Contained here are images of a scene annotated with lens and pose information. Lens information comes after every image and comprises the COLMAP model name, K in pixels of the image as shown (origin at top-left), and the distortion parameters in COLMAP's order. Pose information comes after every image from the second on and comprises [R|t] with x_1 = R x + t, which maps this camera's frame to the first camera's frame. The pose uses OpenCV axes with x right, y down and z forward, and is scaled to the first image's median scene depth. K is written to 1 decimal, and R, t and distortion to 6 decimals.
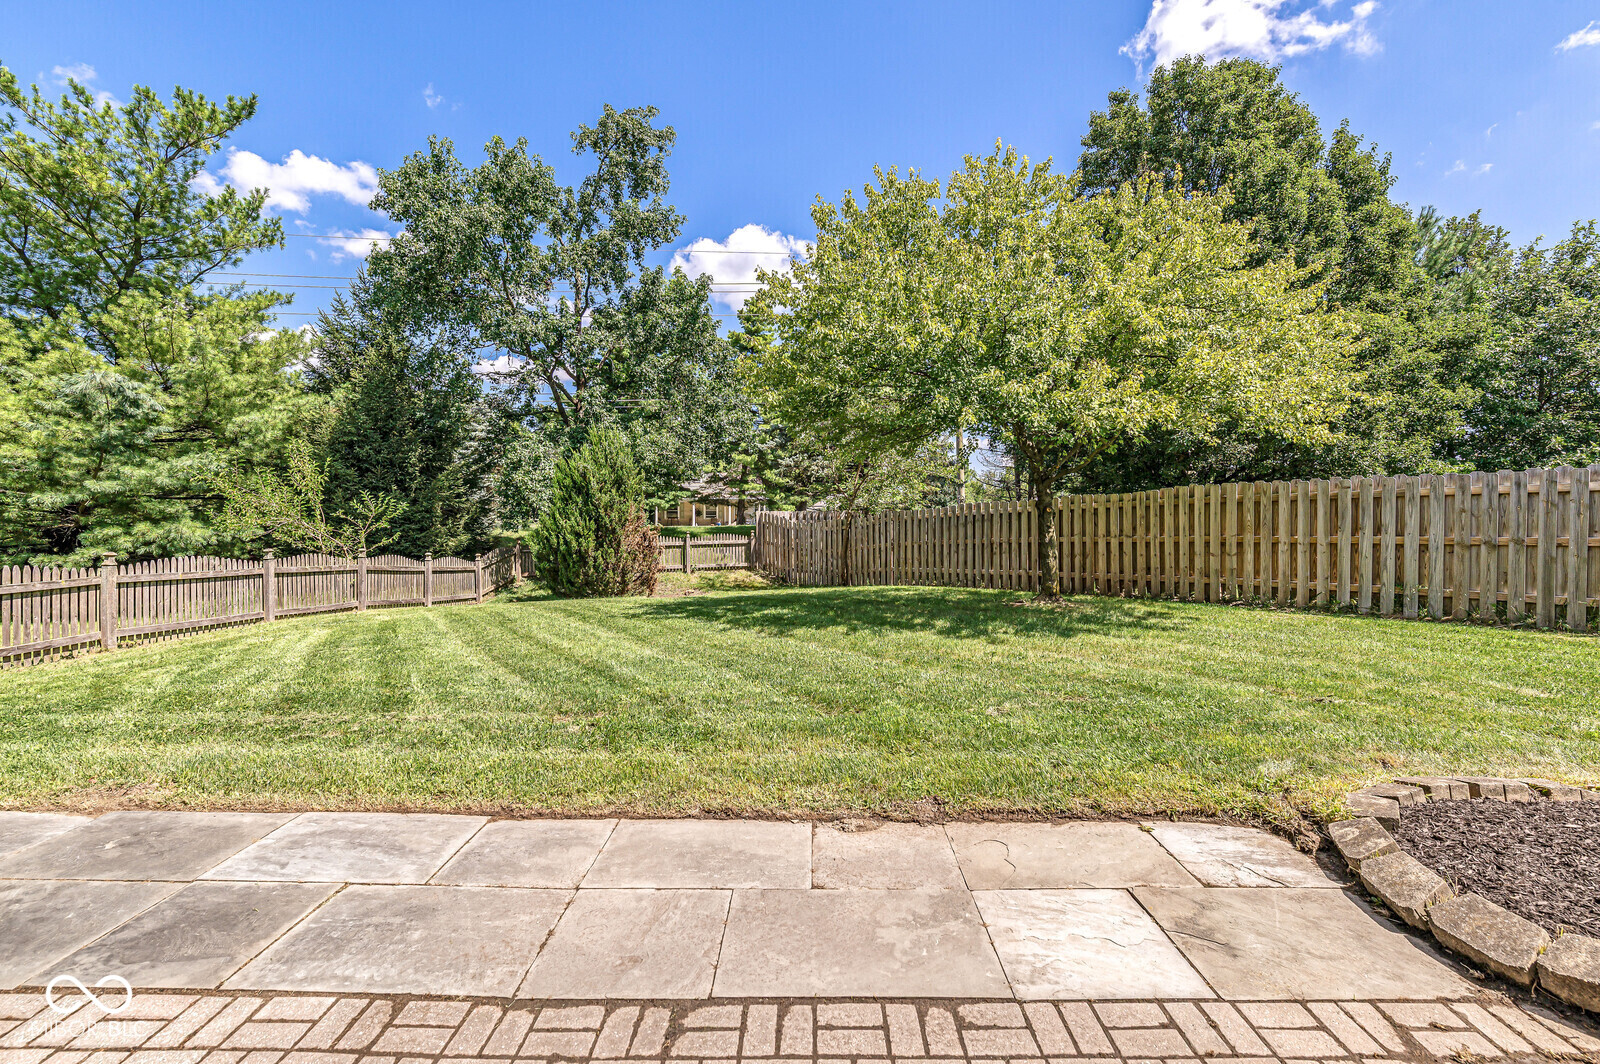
lens RADIAL K [[685.8, 0, 807.4], [0, 685.8, 525.0], [0, 0, 1]] dist [-0.000256, 0.000213]
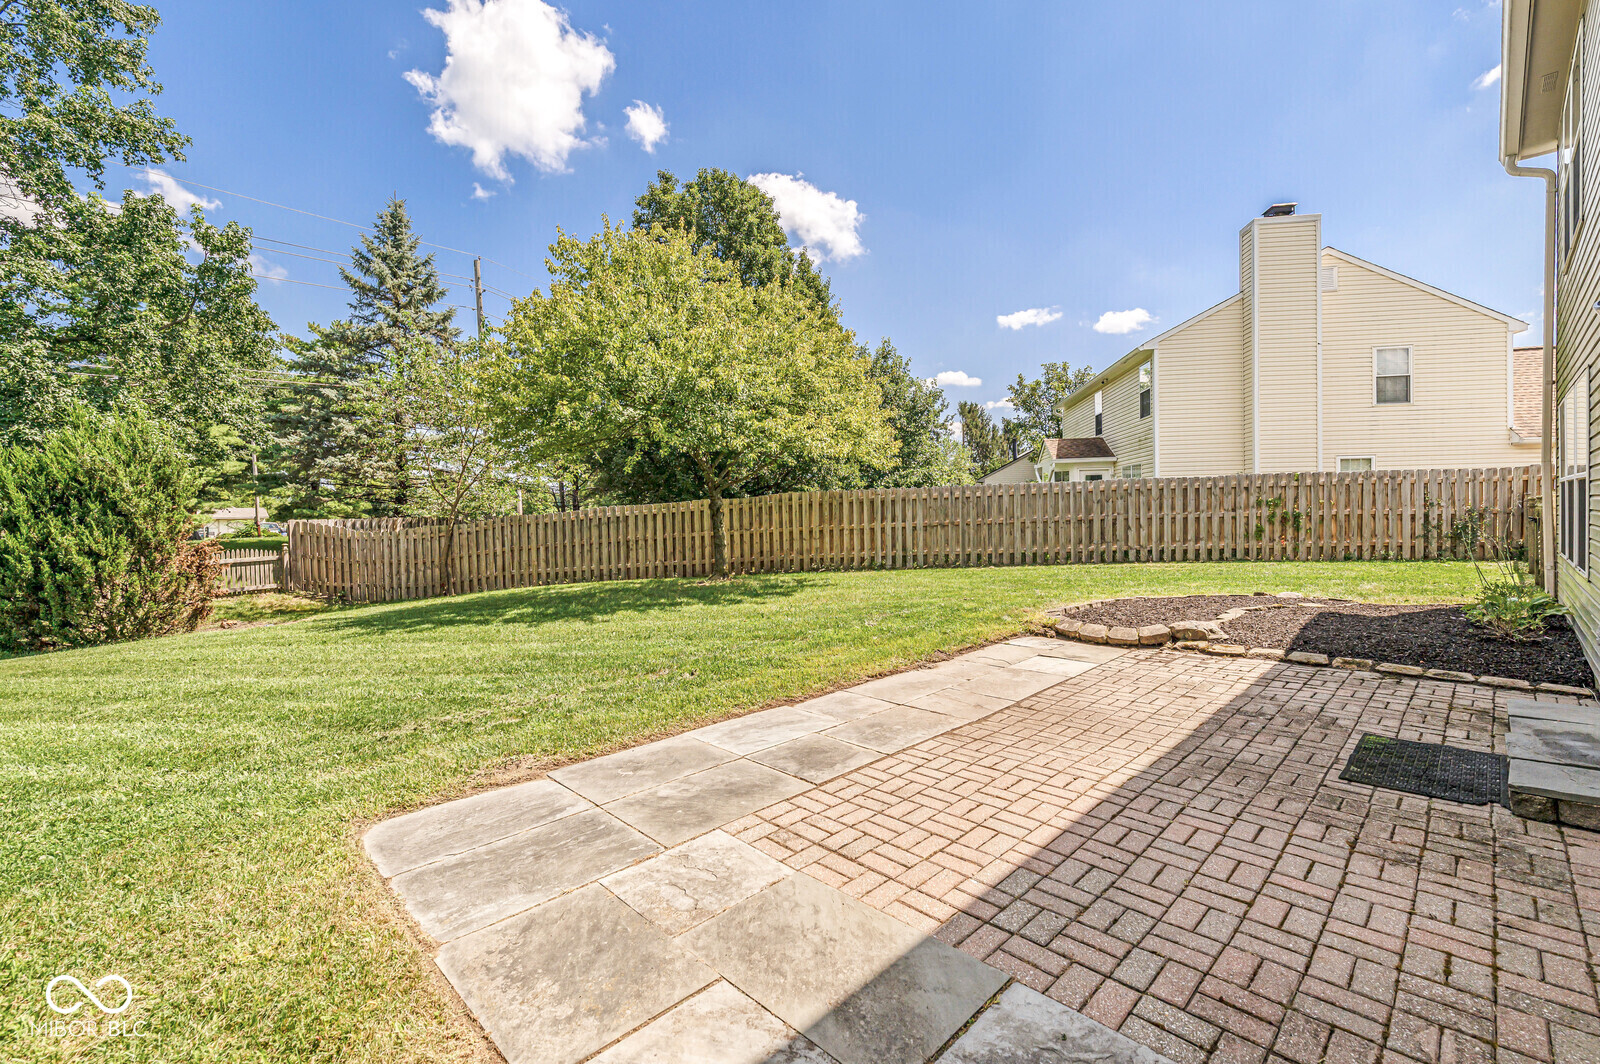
lens RADIAL K [[684.3, 0, 801.2], [0, 684.3, 522.1], [0, 0, 1]] dist [0.001761, 0.000219]
pose [[0.700874, -0.024335, 0.712870, -0.512941], [0.033602, 0.999435, 0.001082, 0.004490], [-0.712493, 0.023195, 0.701296, -0.037785]]
